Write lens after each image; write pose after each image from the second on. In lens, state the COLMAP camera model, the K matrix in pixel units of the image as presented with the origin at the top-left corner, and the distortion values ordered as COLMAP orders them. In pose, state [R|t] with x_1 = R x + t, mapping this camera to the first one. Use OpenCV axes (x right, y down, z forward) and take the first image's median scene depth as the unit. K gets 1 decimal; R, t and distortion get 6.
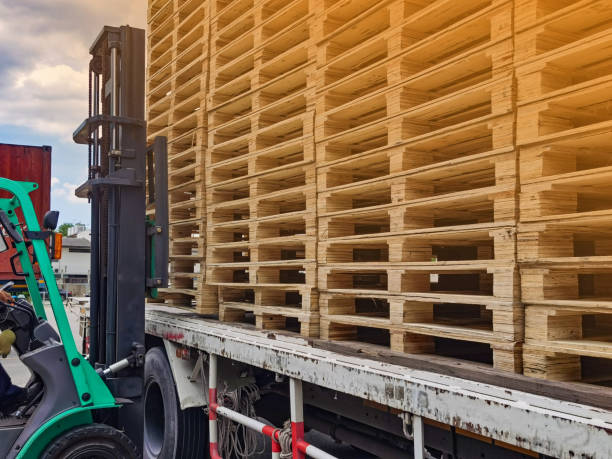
lens RADIAL K [[672.2, 0, 306.0], [0, 672.2, 229.5], [0, 0, 1]] dist [0.031542, 0.018629]
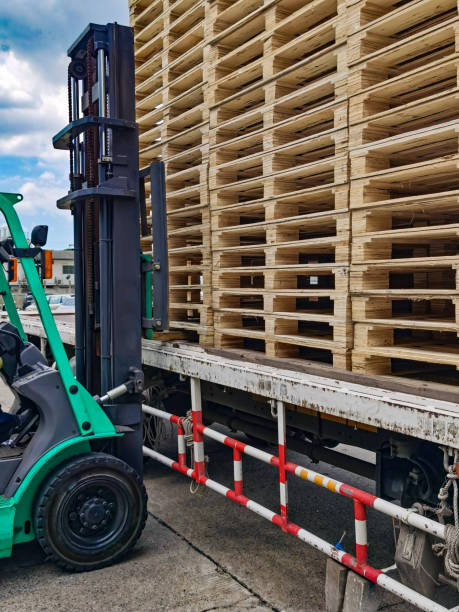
lens RADIAL K [[672.2, 0, 229.5], [0, 672.2, 306.0], [0, 0, 1]] dist [0.031542, 0.018629]
pose [[0.999666, -0.009348, 0.024085, 0.026858], [0.006852, 0.994789, 0.101727, -0.060409], [-0.024911, -0.101528, 0.994521, -0.350545]]
